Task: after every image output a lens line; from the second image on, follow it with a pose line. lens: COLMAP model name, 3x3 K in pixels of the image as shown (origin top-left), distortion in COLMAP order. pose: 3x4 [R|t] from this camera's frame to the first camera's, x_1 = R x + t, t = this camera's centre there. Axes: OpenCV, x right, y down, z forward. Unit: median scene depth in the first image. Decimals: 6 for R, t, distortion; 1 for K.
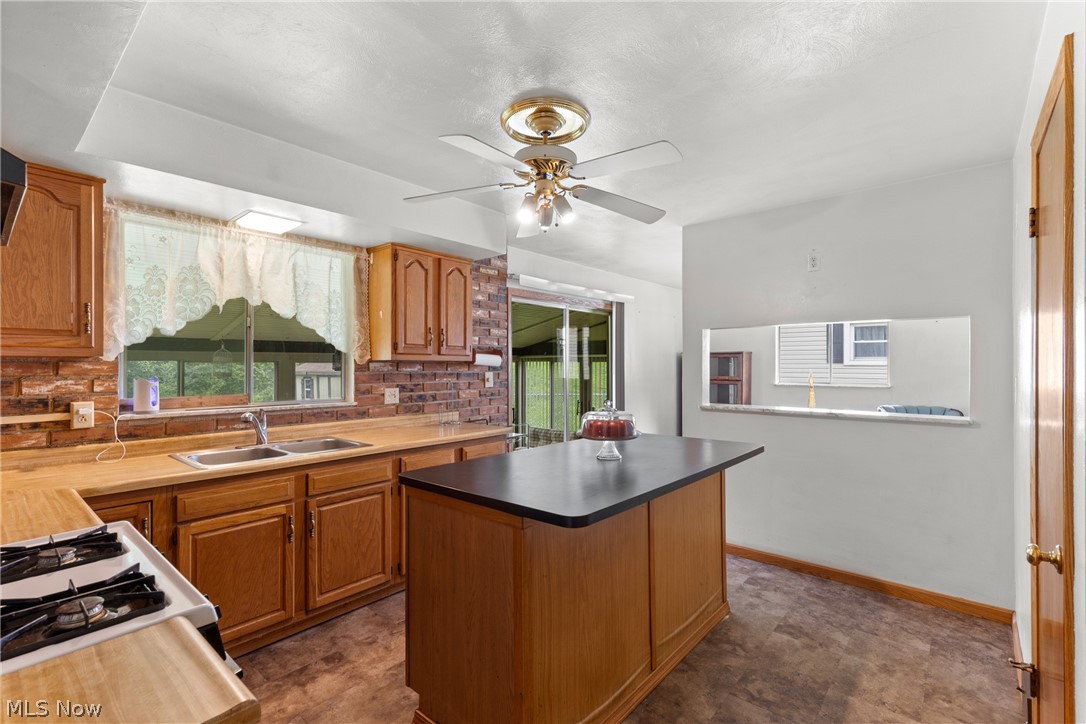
lens RADIAL K [[488.5, 0, 543.5], [0, 488.5, 366.1], [0, 0, 1]] dist [0.006689, 0.000139]
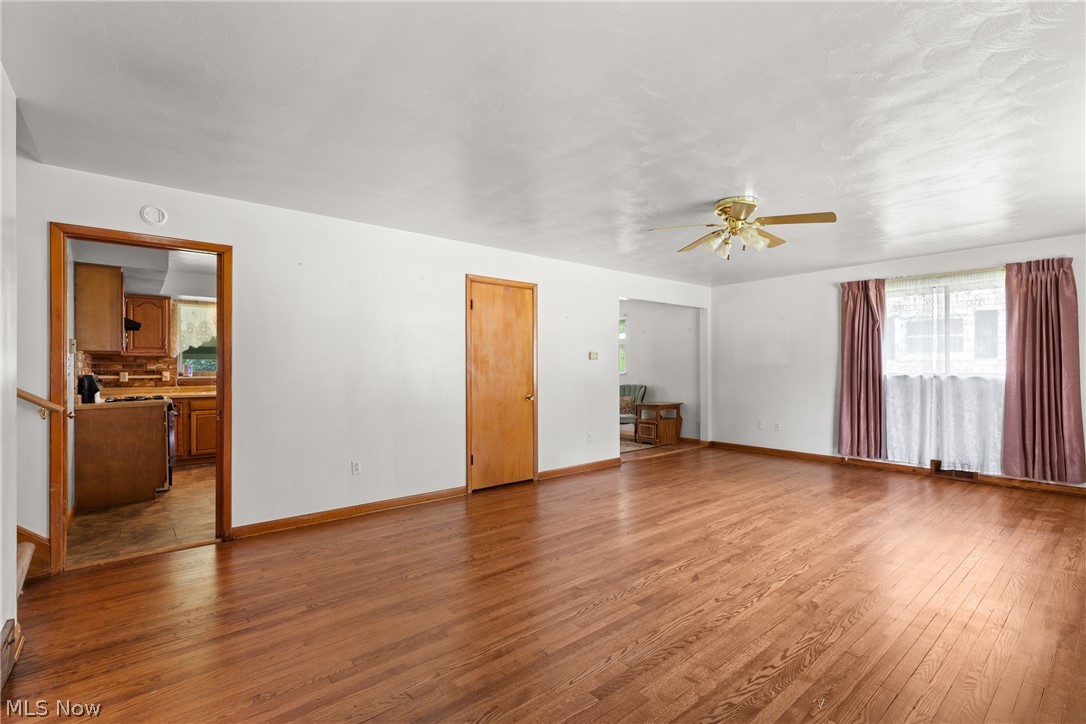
lens RADIAL K [[488.5, 0, 543.5], [0, 488.5, 366.1], [0, 0, 1]] dist [0.006689, 0.000139]
pose [[0.987701, -0.002141, -0.156339, 1.170689], [0.001451, 0.999989, -0.004524, 0.038583], [0.156347, 0.004241, 0.987693, -1.028364]]
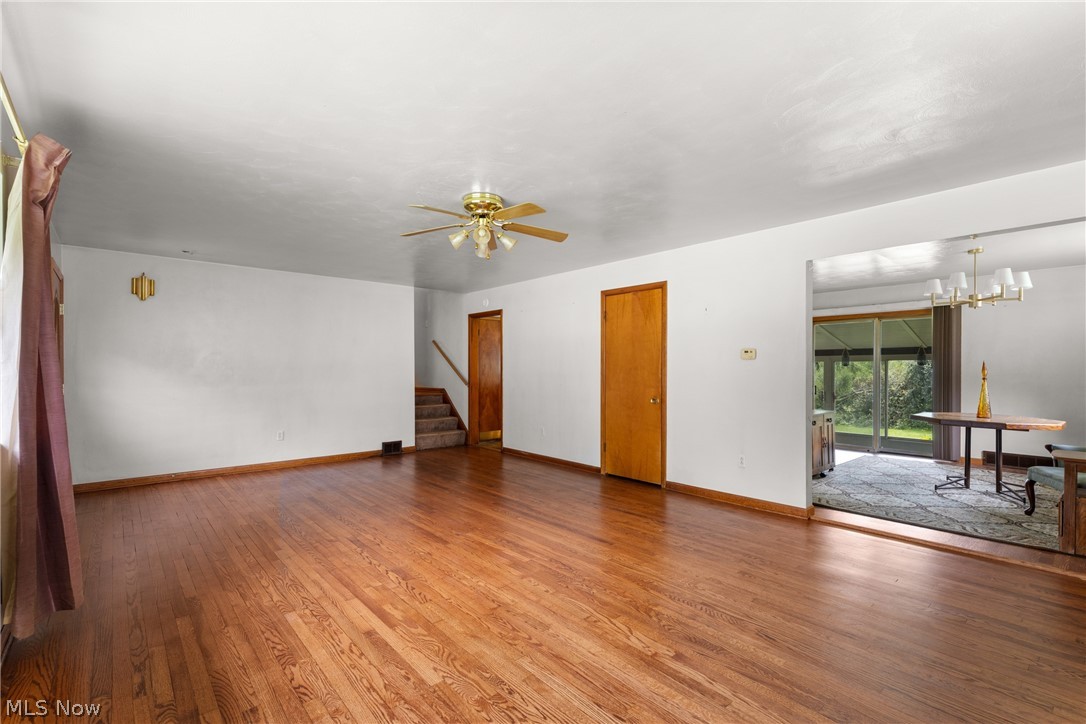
lens RADIAL K [[488.5, 0, 543.5], [0, 488.5, 366.1], [0, 0, 1]] dist [0.006689, 0.000139]
pose [[-0.126995, -0.001308, -0.991903, 2.447452], [-0.002361, 0.999997, -0.001017, 0.028341], [0.991901, 0.002213, -0.126997, 0.362746]]
